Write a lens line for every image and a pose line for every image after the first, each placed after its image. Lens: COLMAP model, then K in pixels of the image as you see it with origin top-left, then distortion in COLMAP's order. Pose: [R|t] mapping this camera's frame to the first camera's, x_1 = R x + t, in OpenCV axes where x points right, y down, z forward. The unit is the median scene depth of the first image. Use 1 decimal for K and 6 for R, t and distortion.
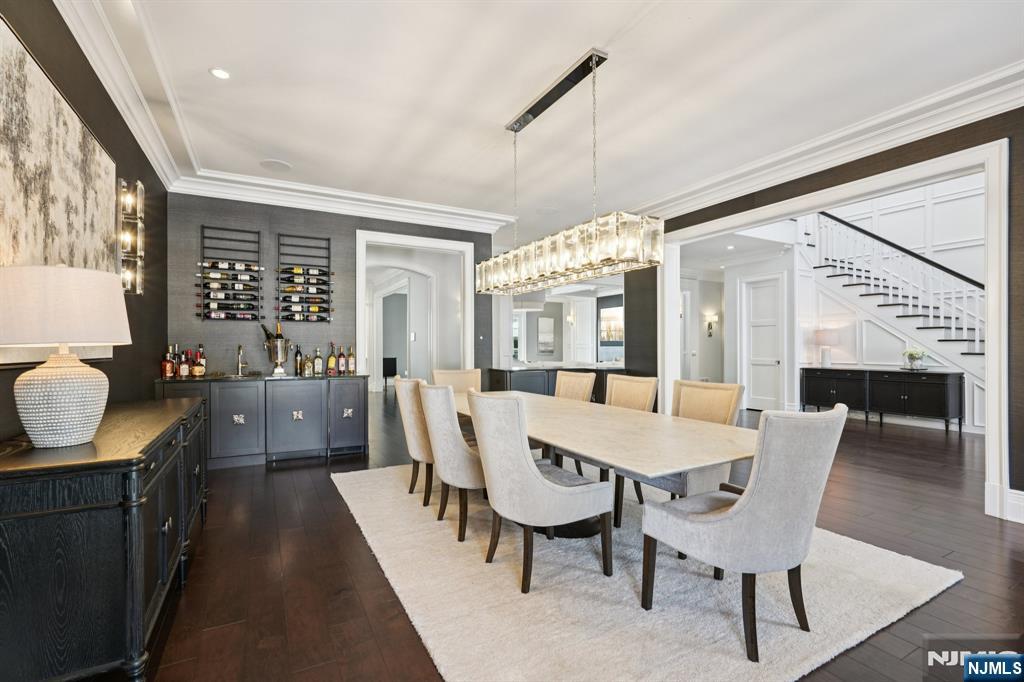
lens RADIAL K [[460.3, 0, 514.9], [0, 460.3, 348.7], [0, 0, 1]] dist [-0.000923, 0.000373]
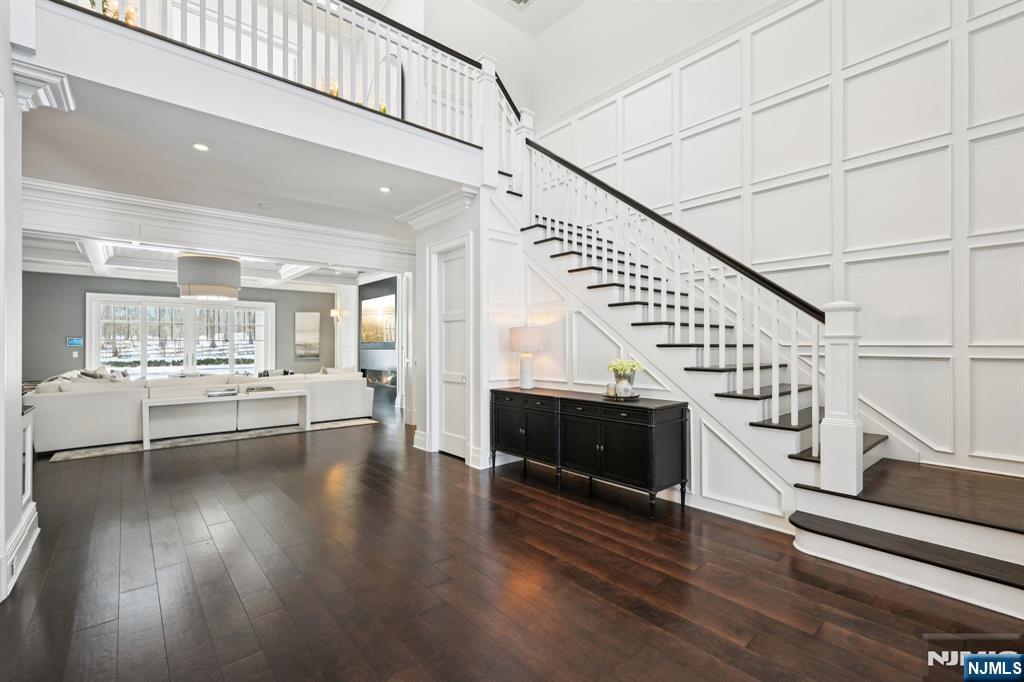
lens RADIAL K [[454.1, 0, 511.1], [0, 454.1, 344.4], [0, 0, 1]] dist [-0.001866, 0.001006]
pose [[0.979476, -0.003479, 0.201530, 0.614453], [0.004817, 0.999969, -0.006149, -0.016392], [-0.201502, 0.006993, 0.979463, 0.469162]]
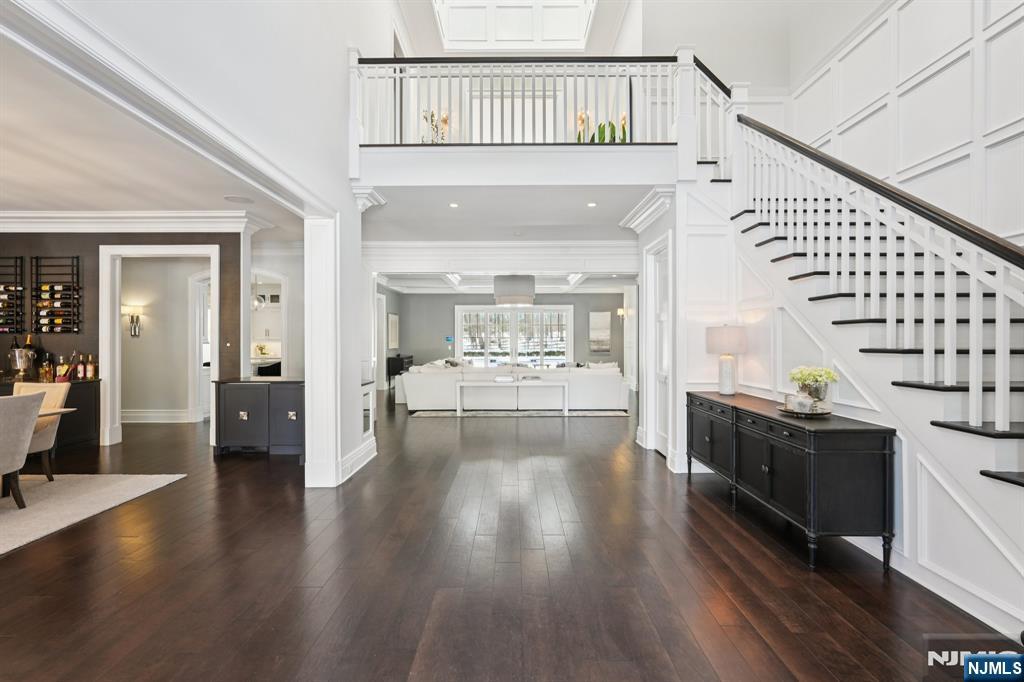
lens RADIAL K [[449.2, 0, 512.0], [0, 449.2, 341.0], [0, 0, 1]] dist [-0.013561, 0.012202]
pose [[0.874805, -0.003303, -0.484464, 0.821768], [0.002350, 0.999994, -0.002576, -0.025971], [0.484470, 0.001115, 0.874807, 0.454128]]
